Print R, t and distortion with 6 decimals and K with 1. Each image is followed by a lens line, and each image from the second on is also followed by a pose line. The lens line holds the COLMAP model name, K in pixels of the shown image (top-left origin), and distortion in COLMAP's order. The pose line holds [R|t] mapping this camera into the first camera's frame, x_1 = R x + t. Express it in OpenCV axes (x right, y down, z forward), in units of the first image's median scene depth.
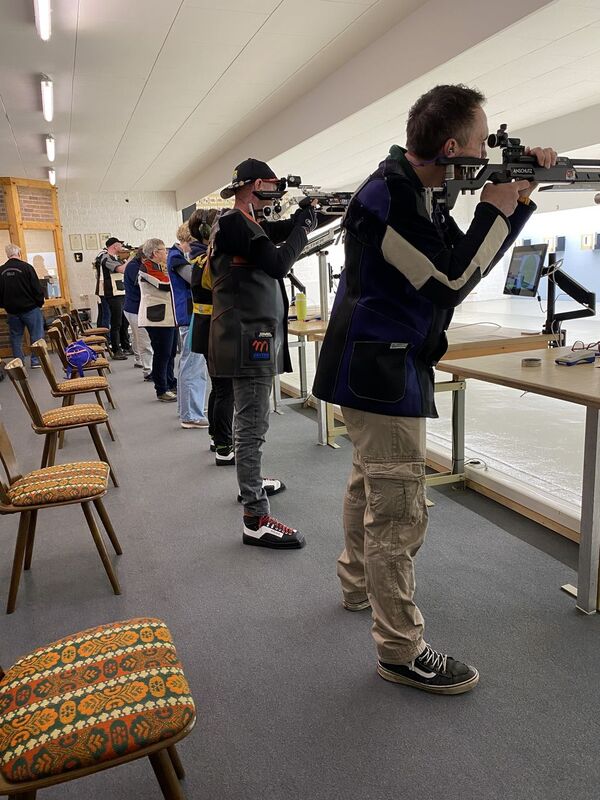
lens RADIAL K [[589.9, 0, 292.7], [0, 589.9, 388.9], [0, 0, 1]] dist [0.013590, -0.014758]
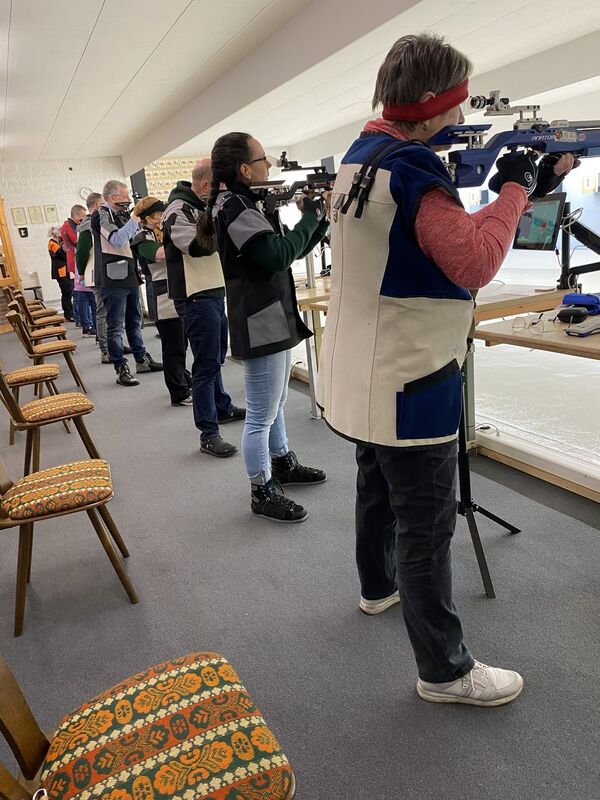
lens RADIAL K [[589.9, 0, 292.1], [0, 589.9, 395.2], [0, 0, 1]] dist [0.013590, -0.014758]
pose [[0.995630, -0.070256, 0.061514, -0.071333], [0.065843, 0.995298, 0.071042, -0.020604], [-0.066216, -0.066681, 0.995575, 0.076902]]
